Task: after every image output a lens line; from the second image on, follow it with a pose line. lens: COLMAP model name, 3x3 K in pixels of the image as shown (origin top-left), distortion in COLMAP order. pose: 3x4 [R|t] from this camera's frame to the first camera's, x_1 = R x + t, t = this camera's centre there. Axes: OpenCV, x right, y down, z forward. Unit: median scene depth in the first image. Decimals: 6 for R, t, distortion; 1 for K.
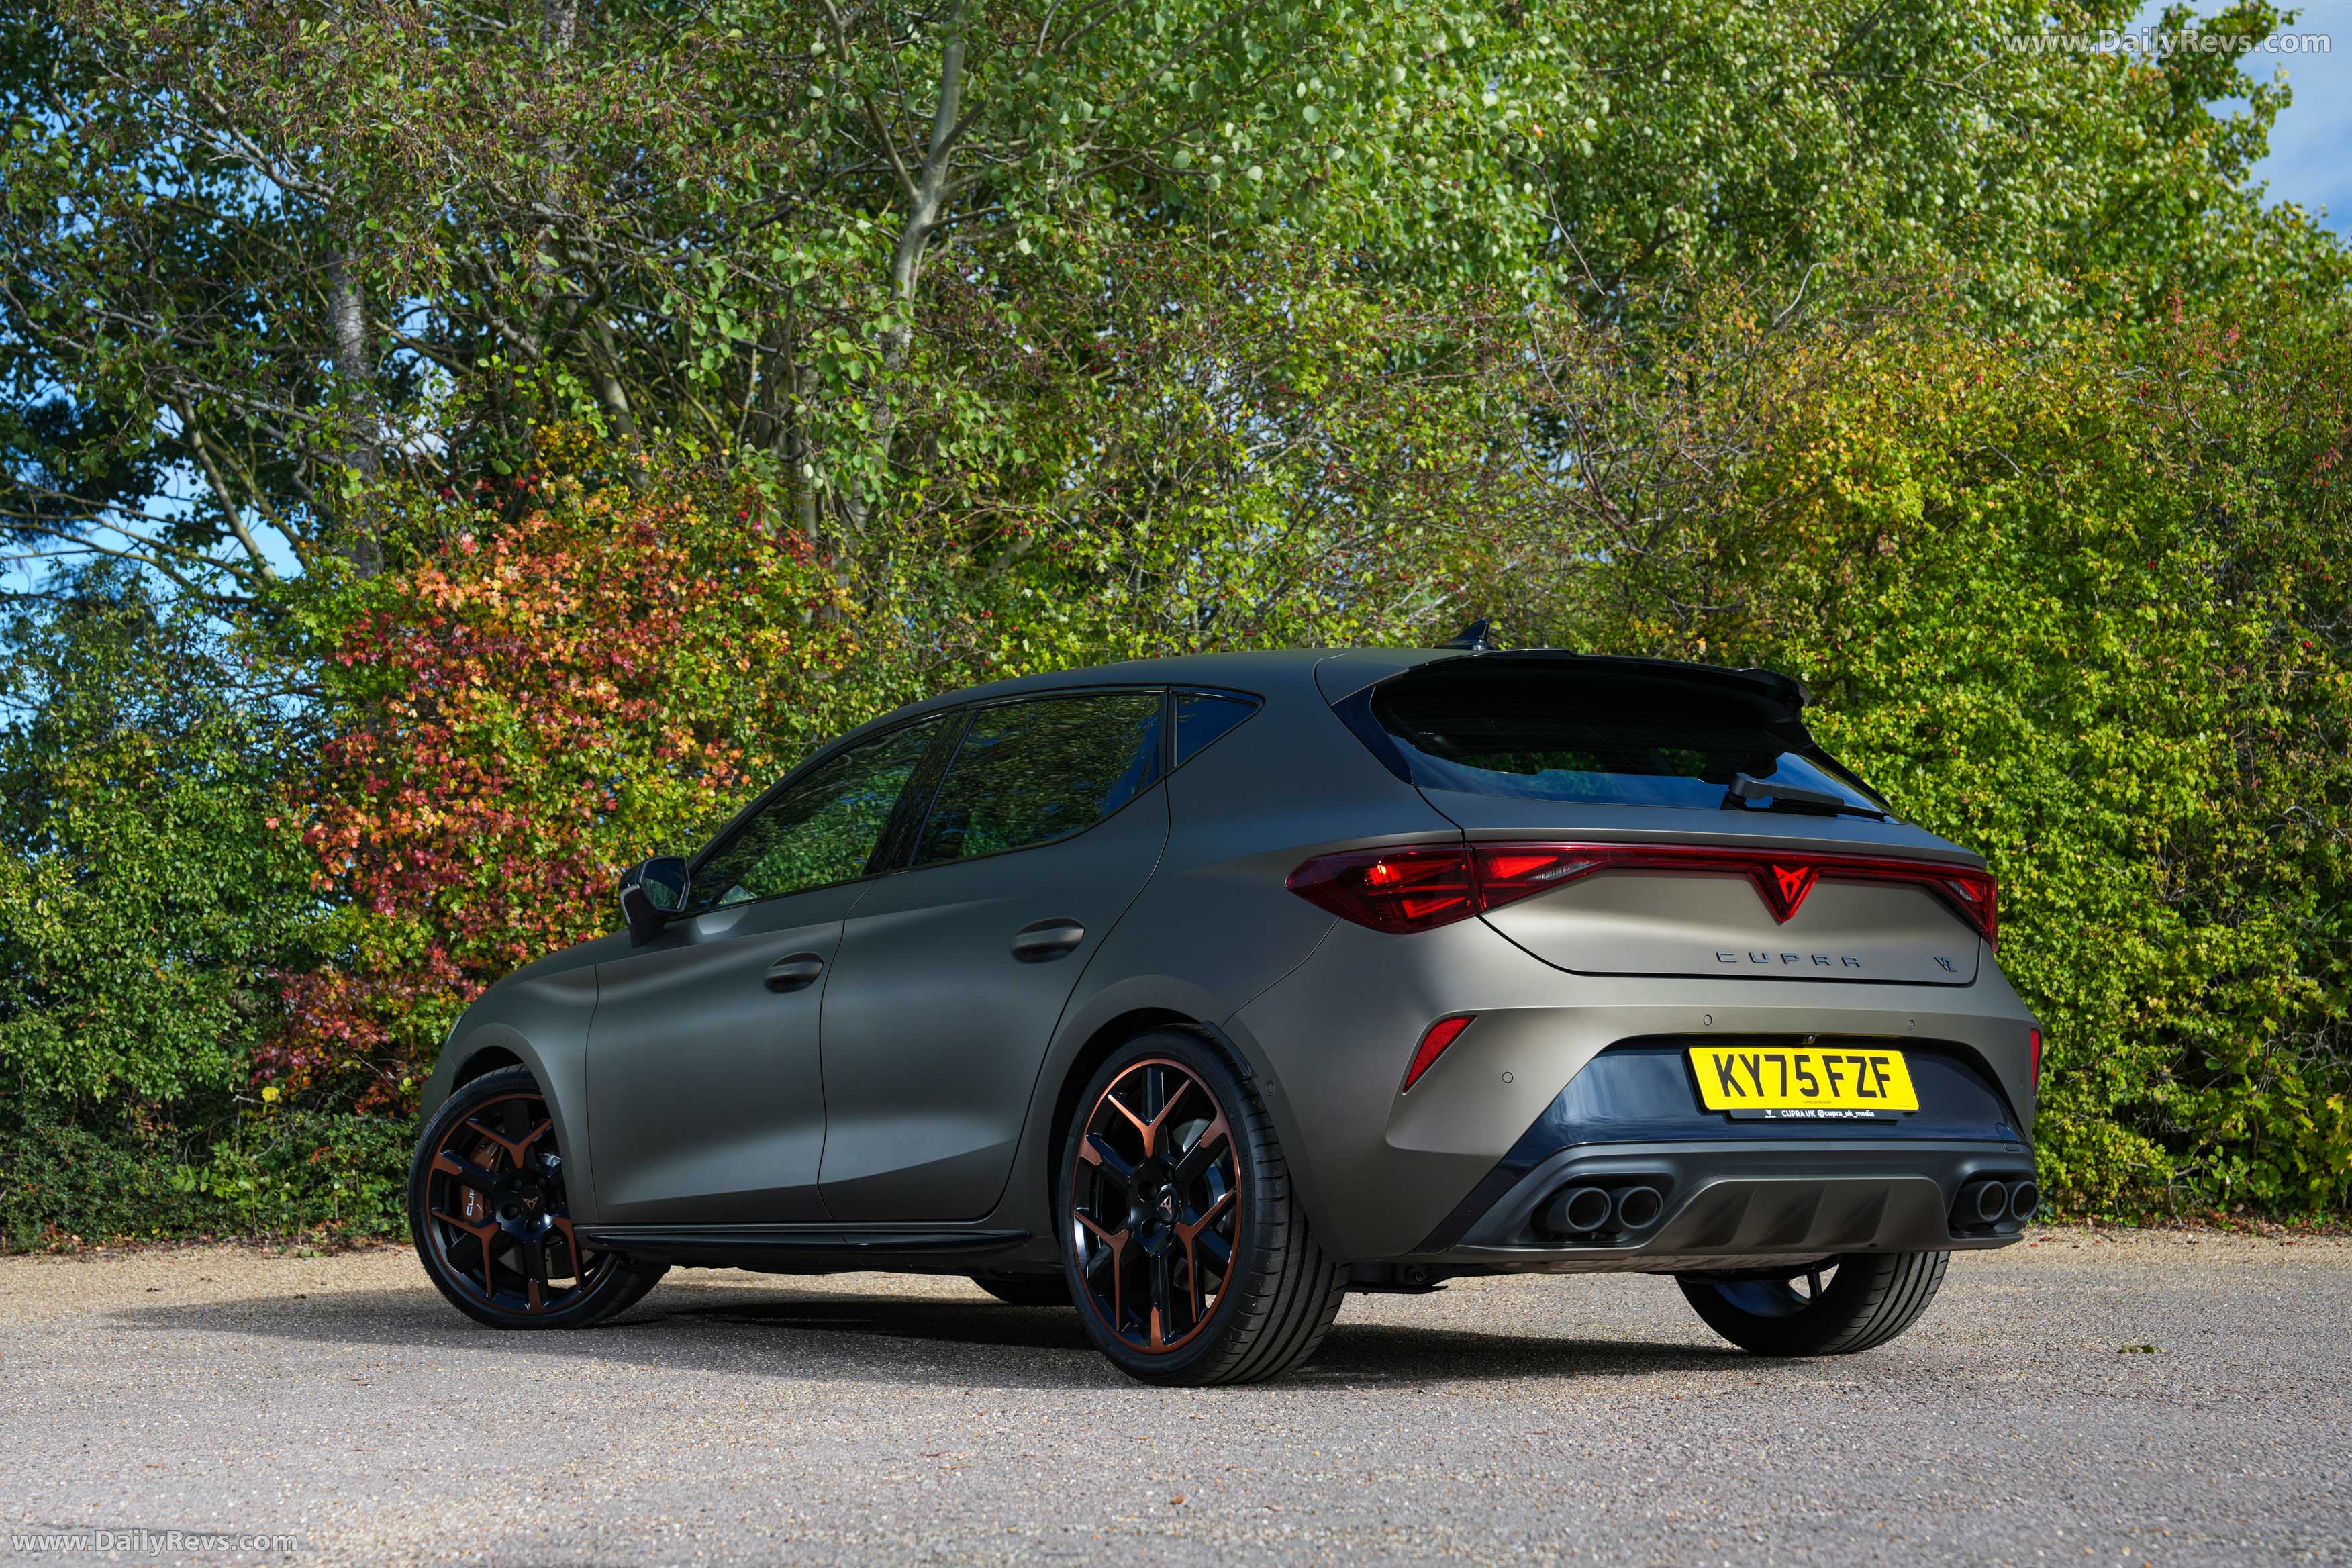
lens RADIAL K [[3541.8, 0, 1188.2], [0, 3541.8, 784.4], [0, 0, 1]] dist [0.222762, 0.000000]
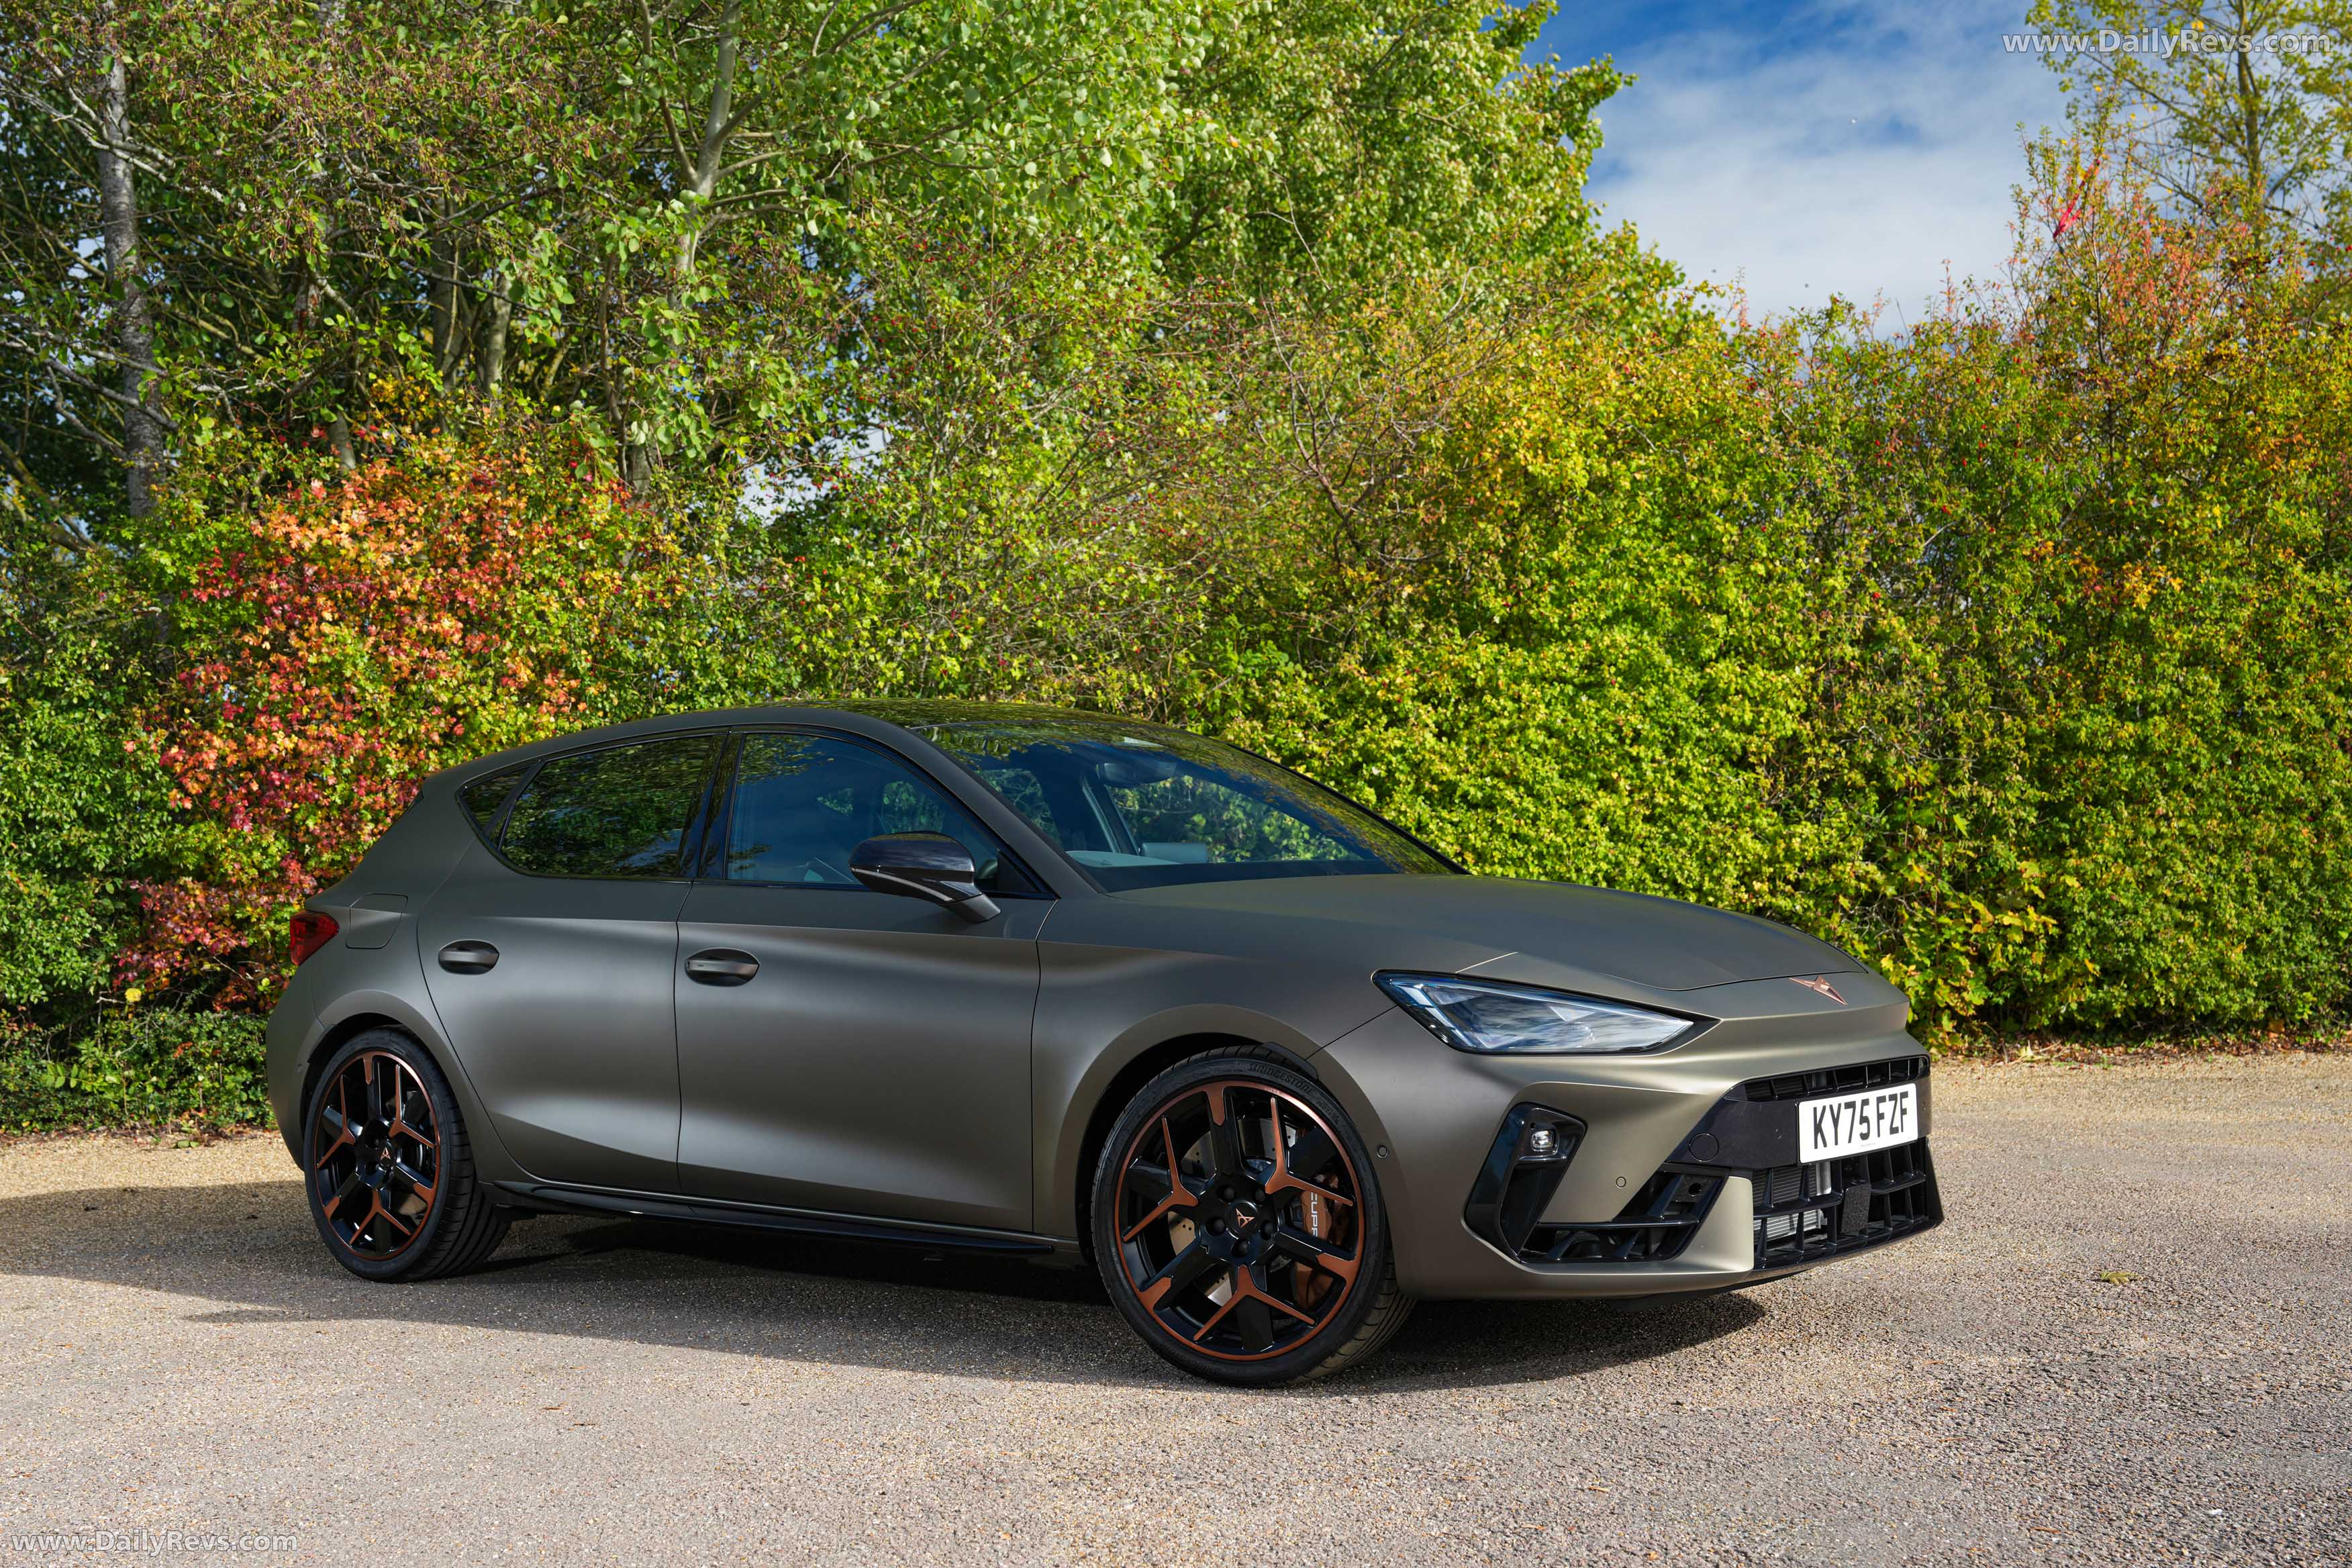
lens RADIAL K [[2732.1, 0, 1183.7], [0, 2732.1, 799.5], [0, 0, 1]] dist [0.108424, 0.000000]
pose [[0.980383, -0.008186, 0.196933, -0.109393], [-0.003687, 0.998201, 0.059848, -0.024436], [-0.197069, -0.059400, 0.978589, 0.121810]]
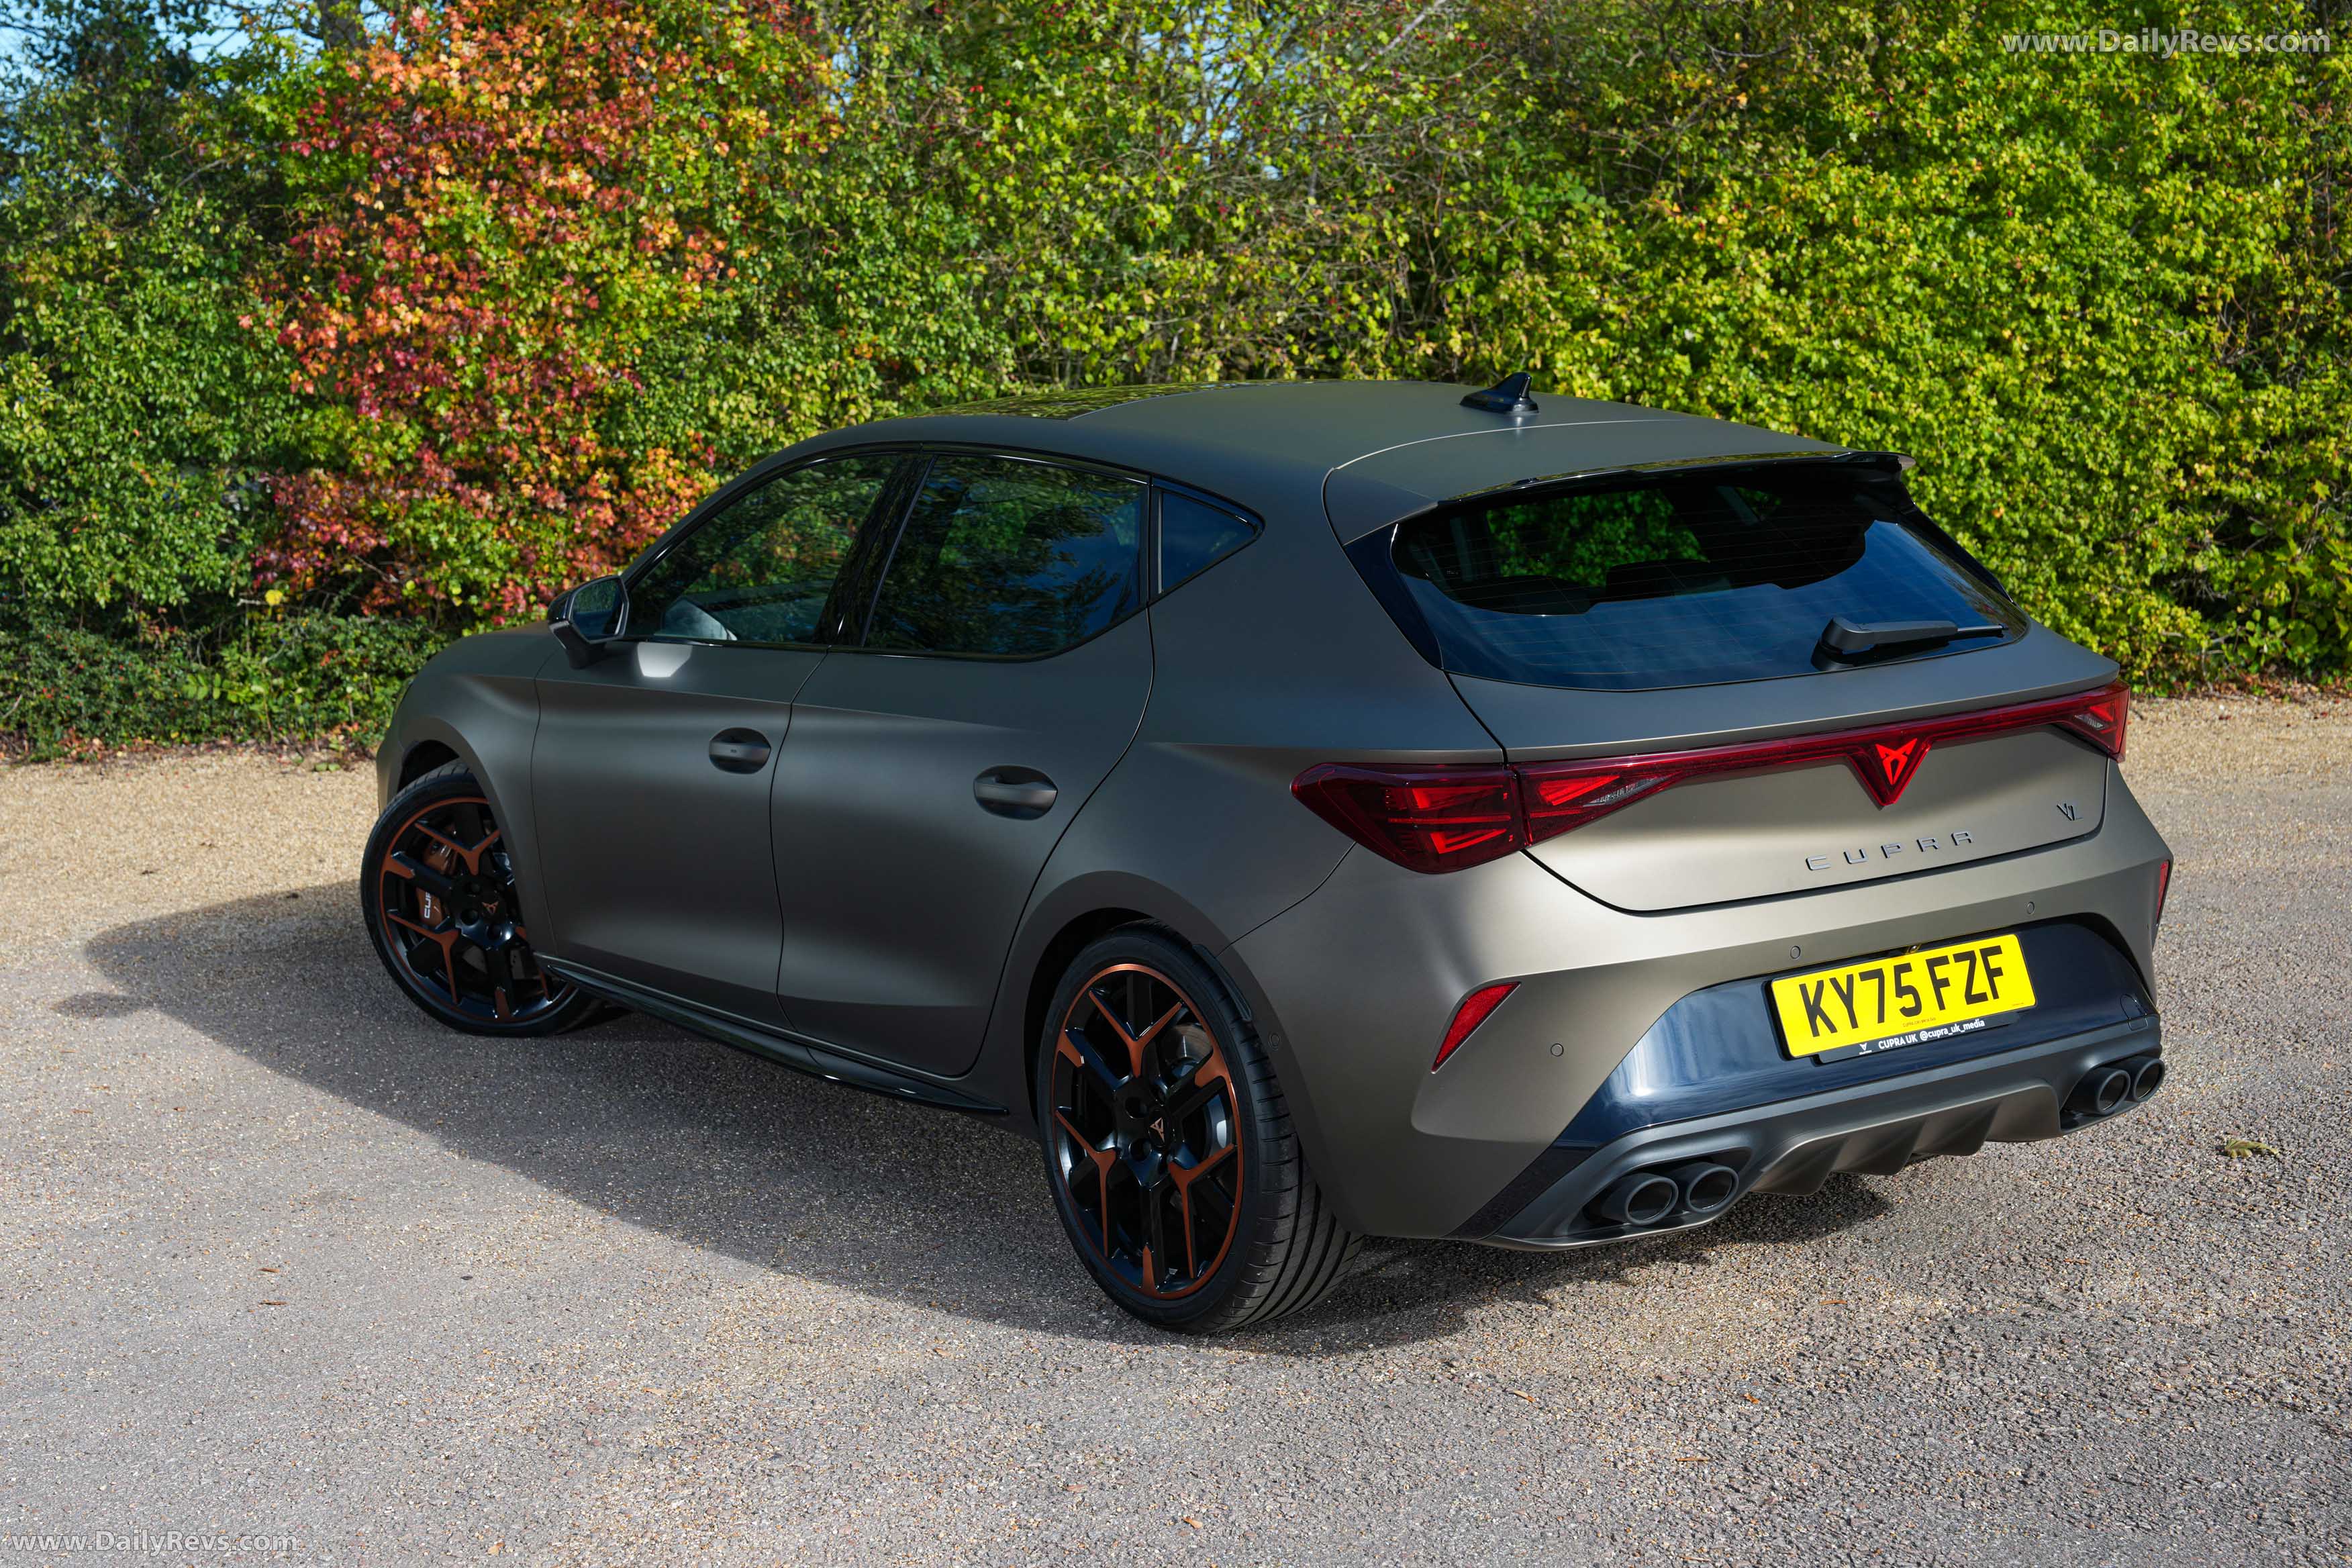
lens RADIAL K [[3172.1, 0, 1156.7], [0, 3172.1, 789.5], [0, 0, 1]] dist [0.170833, 0.000000]
pose [[0.999615, -0.016745, -0.022118, 0.006240], [0.021764, 0.967744, 0.250994, -0.080012], [0.017202, -0.251379, 0.967736, 0.136455]]
